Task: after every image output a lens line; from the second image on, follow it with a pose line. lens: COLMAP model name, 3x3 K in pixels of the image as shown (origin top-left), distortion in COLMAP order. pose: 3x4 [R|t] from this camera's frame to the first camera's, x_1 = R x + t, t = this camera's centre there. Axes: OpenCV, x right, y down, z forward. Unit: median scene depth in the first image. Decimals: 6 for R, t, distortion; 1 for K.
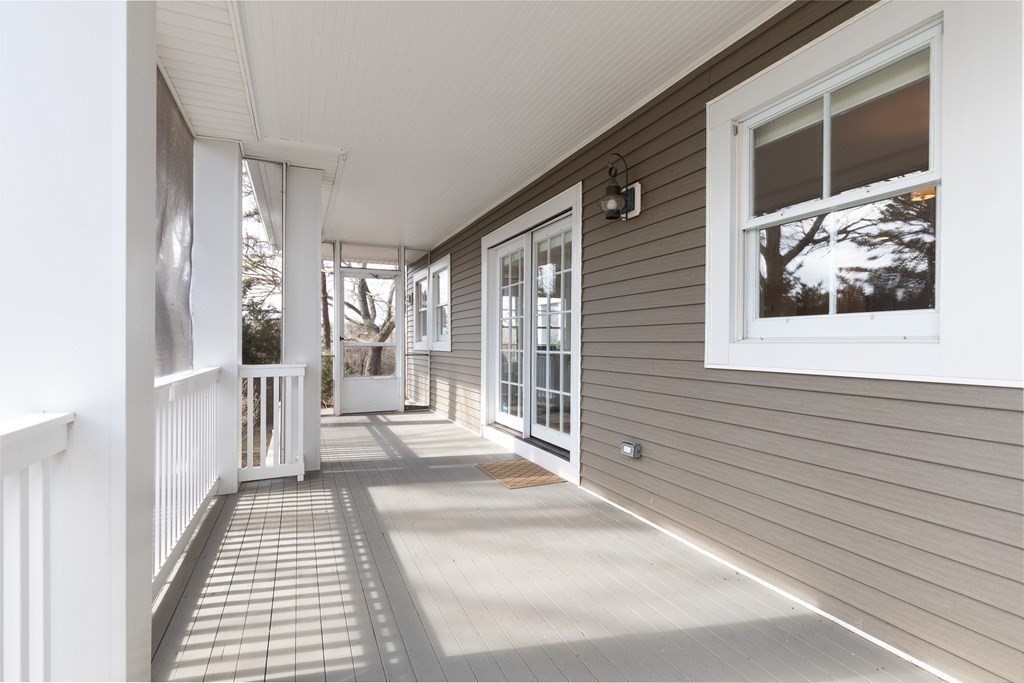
lens RADIAL K [[468.4, 0, 509.9], [0, 468.4, 345.3], [0, 0, 1]] dist [0.035970, -0.000097]
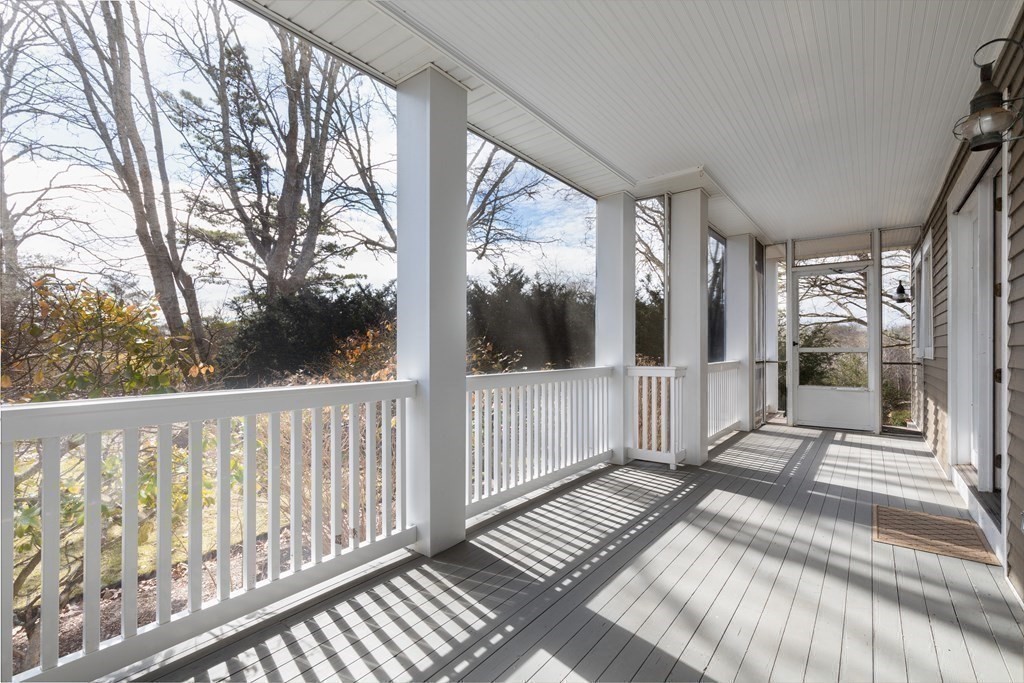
lens RADIAL K [[469.8, 0, 512.0], [0, 469.8, 341.5], [0, 0, 1]] dist [0.010255, -0.000275]
pose [[0.494947, -0.018651, -0.868723, 0.414780], [-0.001812, 0.999745, -0.022497, 0.007603], [0.868921, 0.012709, 0.494787, 0.123328]]
